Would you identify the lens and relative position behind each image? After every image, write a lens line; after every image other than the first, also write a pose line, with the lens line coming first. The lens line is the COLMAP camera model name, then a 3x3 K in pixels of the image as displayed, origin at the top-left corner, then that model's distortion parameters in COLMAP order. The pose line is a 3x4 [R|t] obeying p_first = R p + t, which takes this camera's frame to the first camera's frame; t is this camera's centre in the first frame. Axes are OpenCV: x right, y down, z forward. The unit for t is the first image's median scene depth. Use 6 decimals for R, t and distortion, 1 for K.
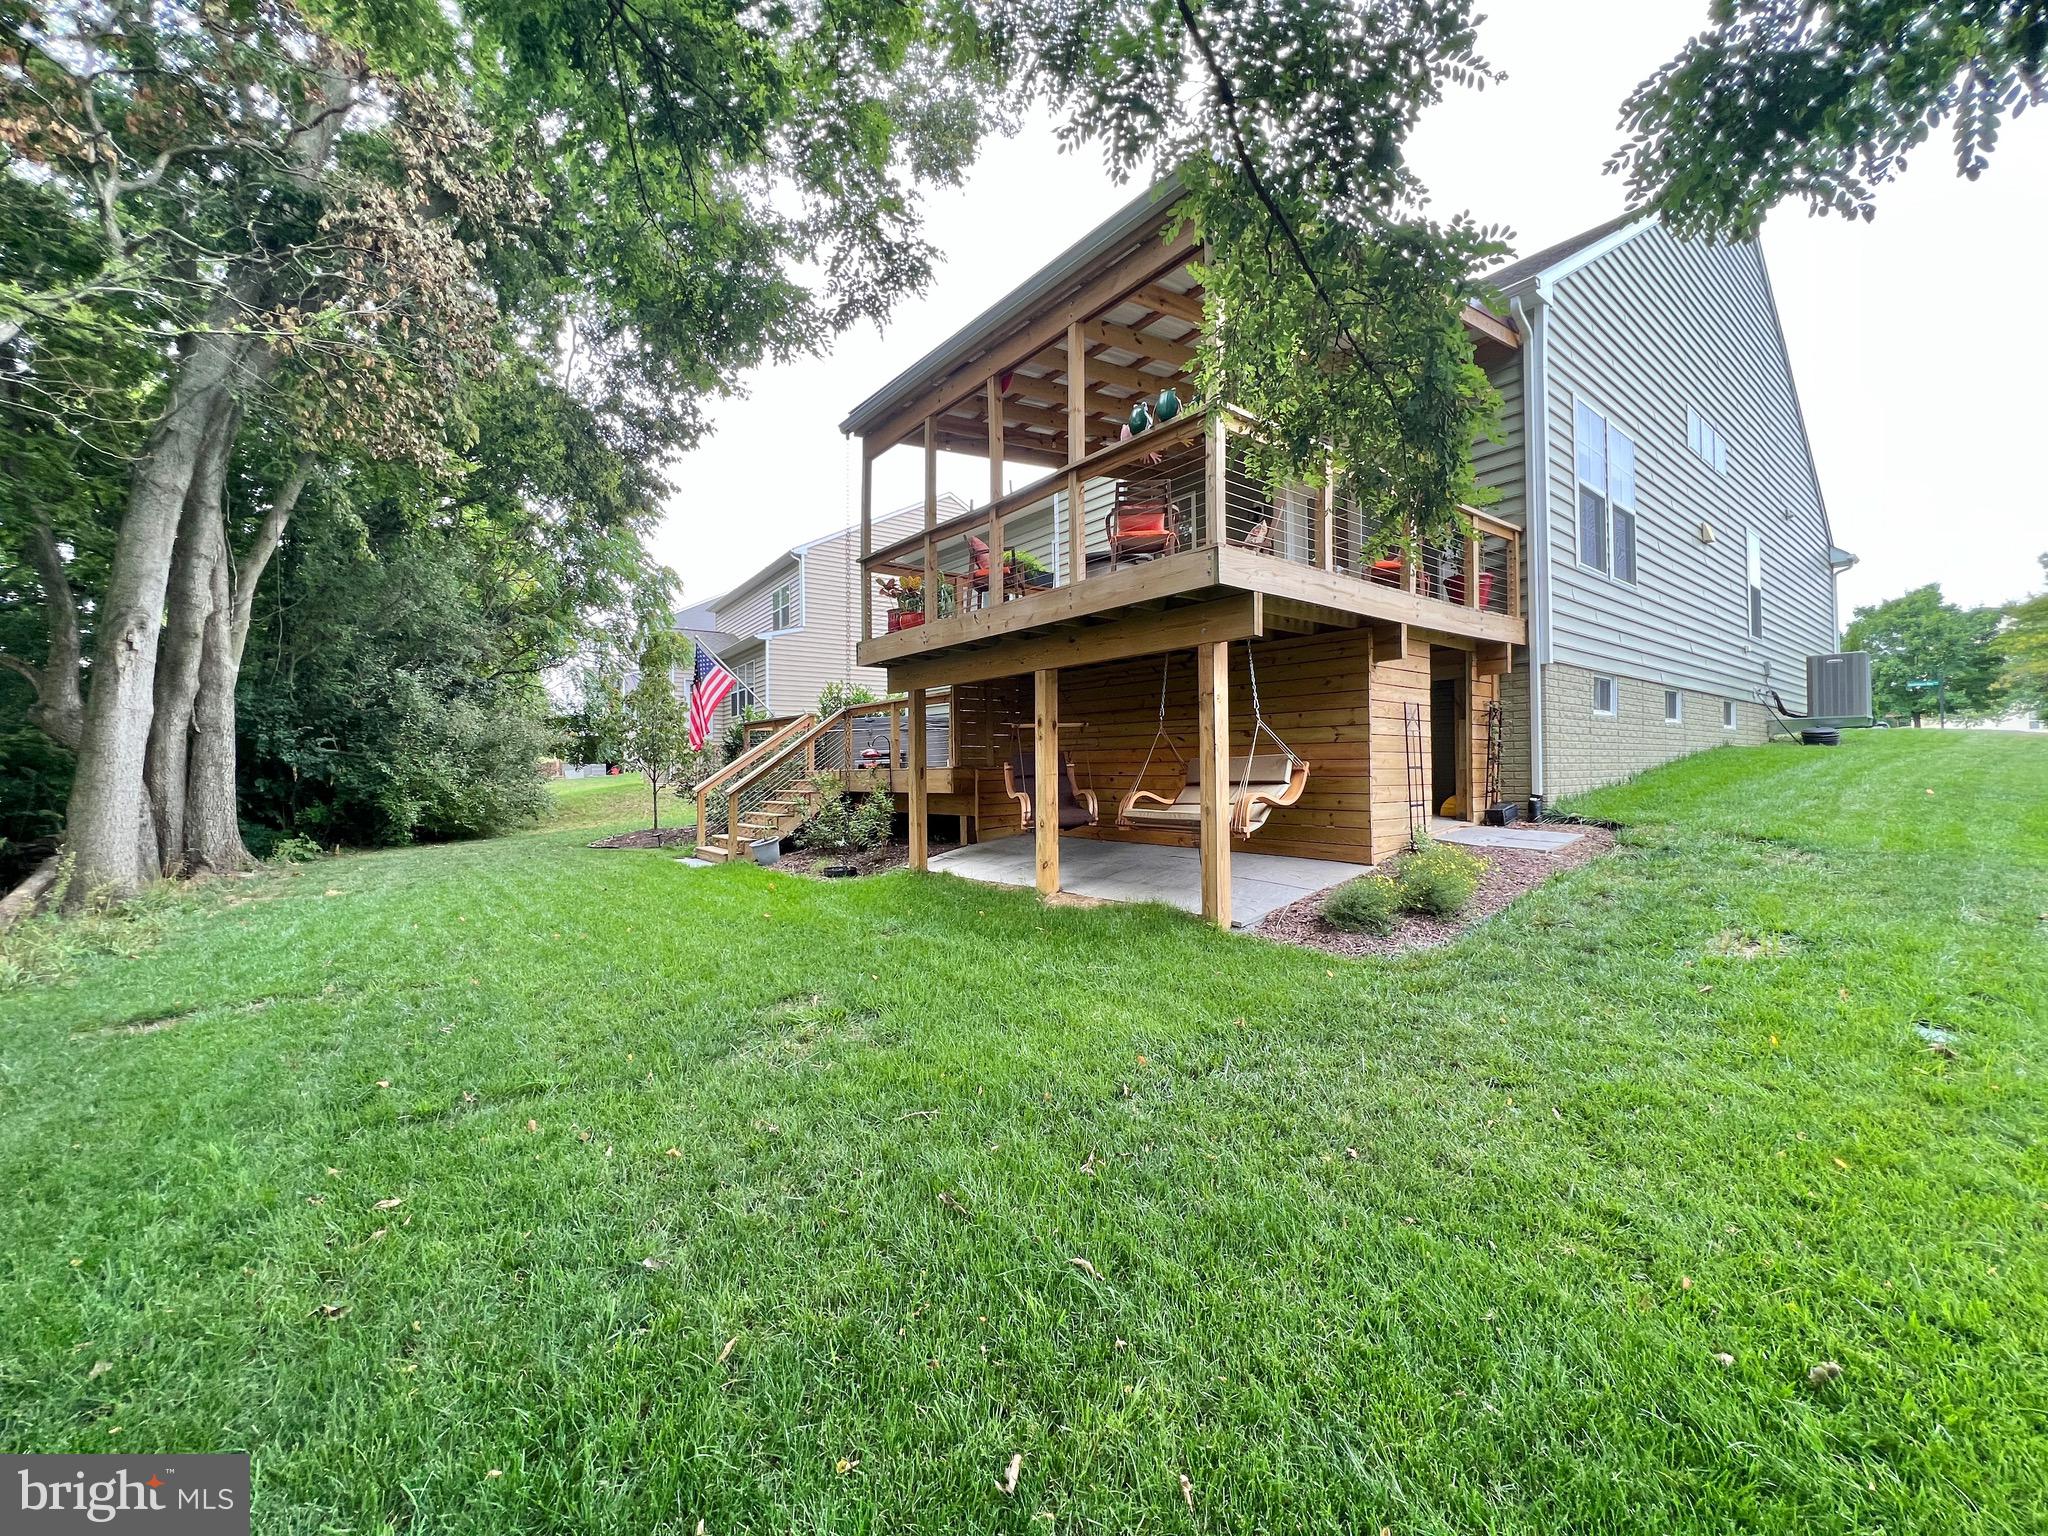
lens RADIAL K [[825.0, 0, 1022.5], [0, 825.0, 768.5], [0, 0, 1]] dist [-0.007260, 0.001097]
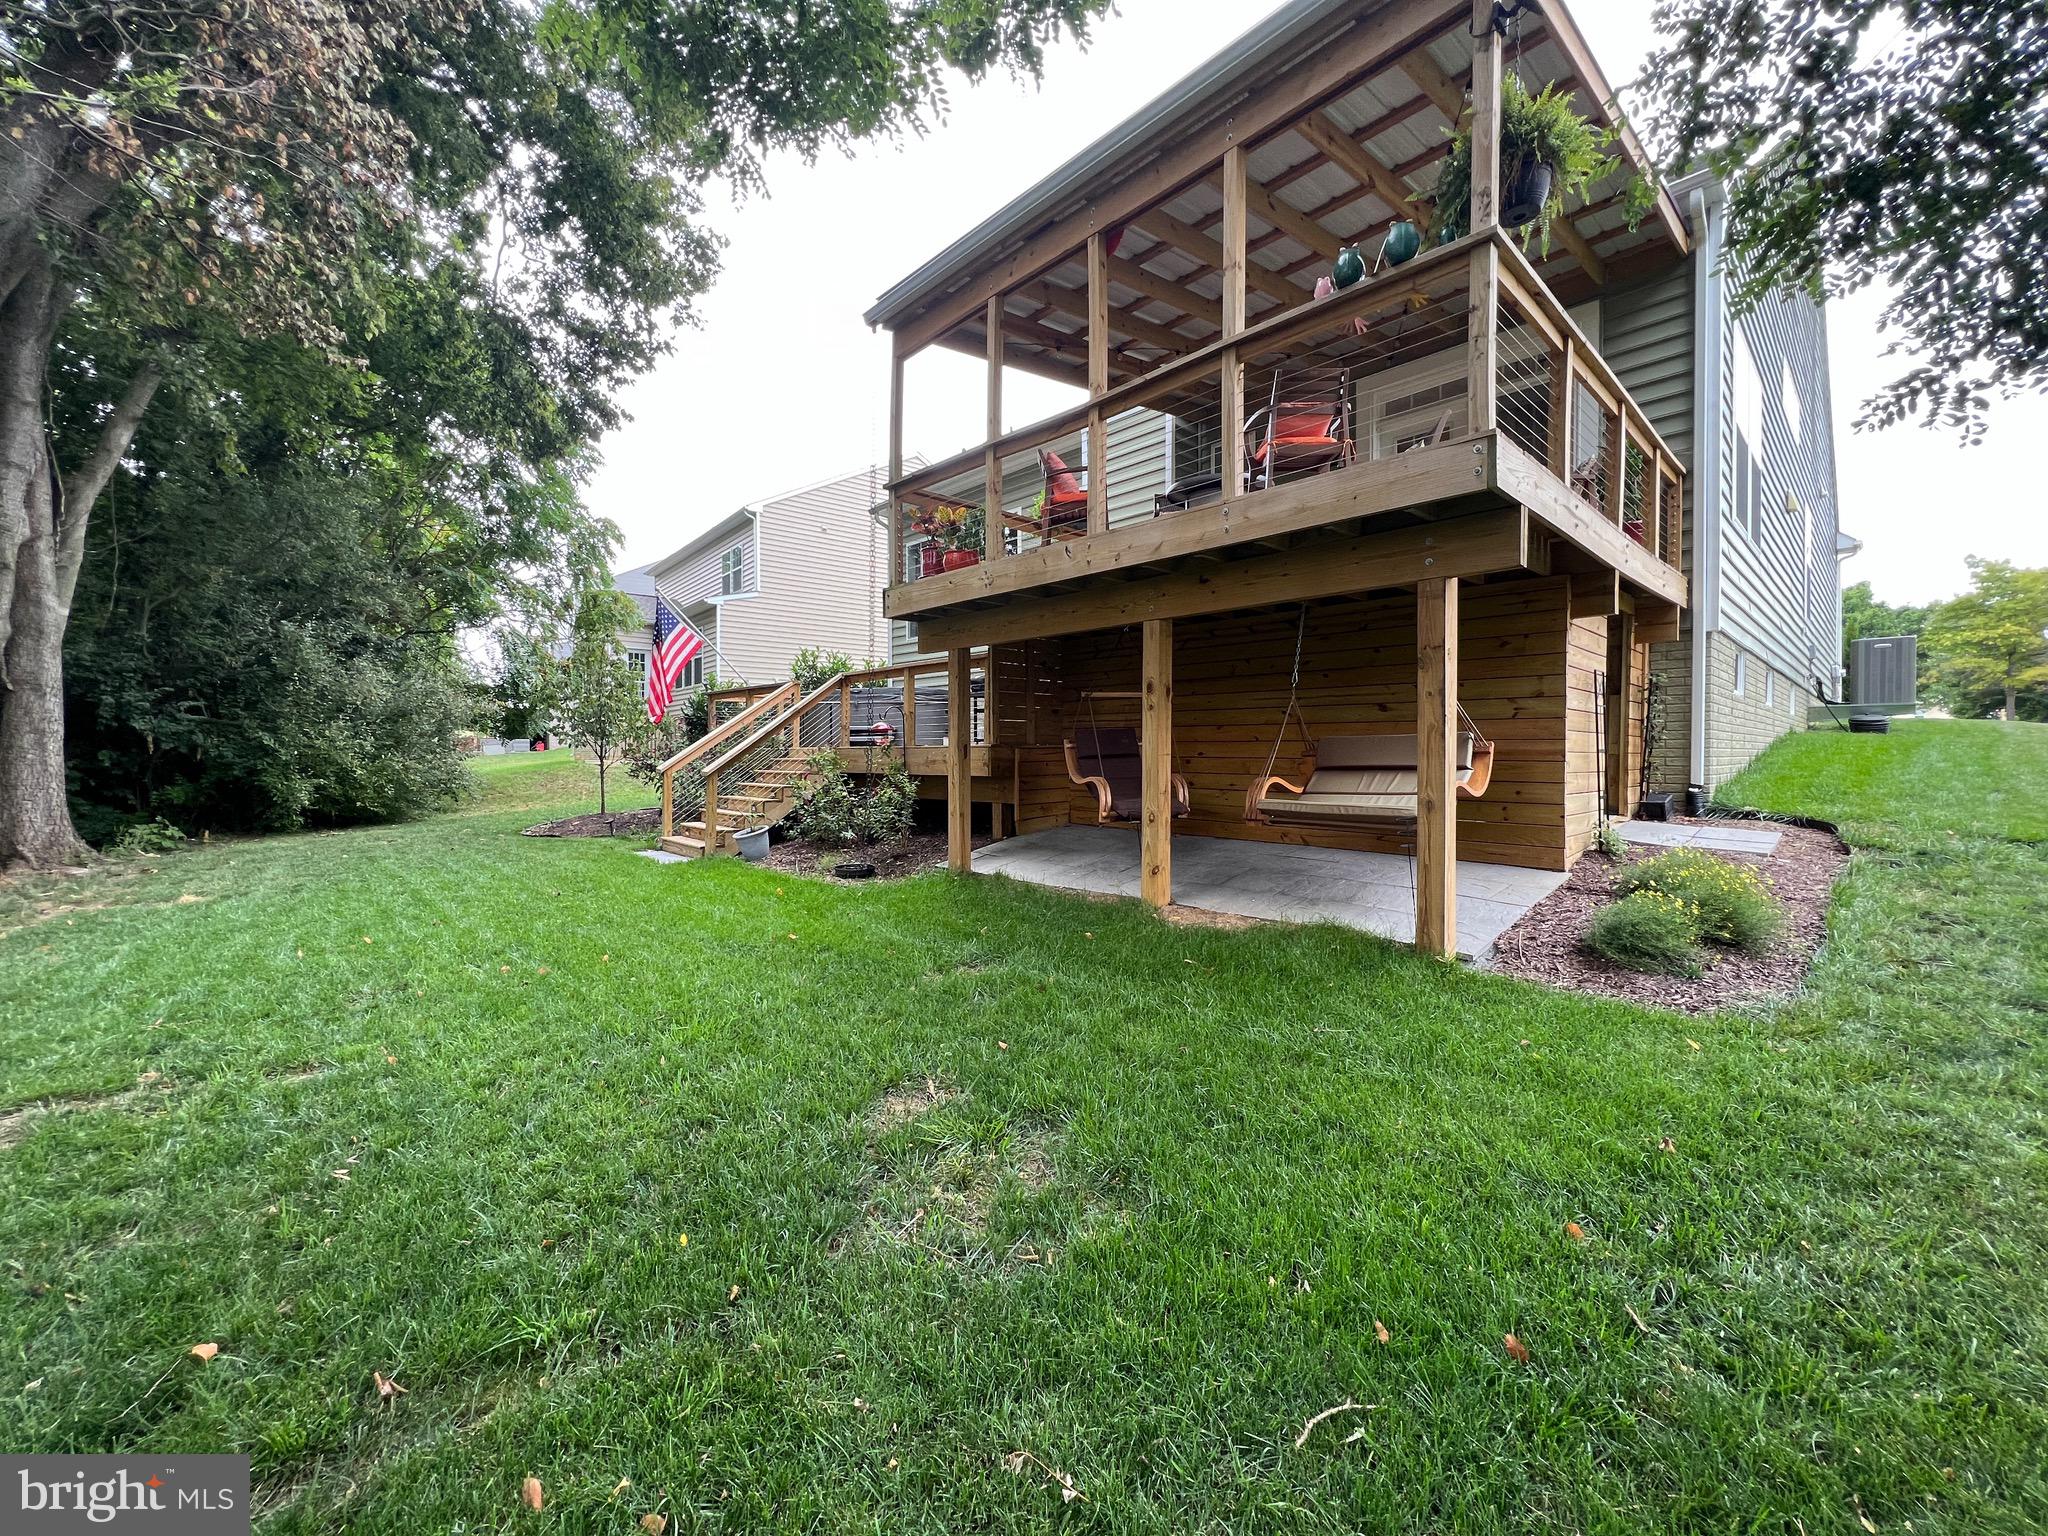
lens RADIAL K [[825.0, 0, 1025.1], [0, 825.0, 768.9], [0, 0, 1]] dist [-0.007260, 0.001097]
pose [[0.996872, 0.009517, 0.078456, -0.104859], [-0.011314, 0.999683, 0.022499, 0.003316], [-0.078217, -0.023317, 0.996664, 0.153530]]
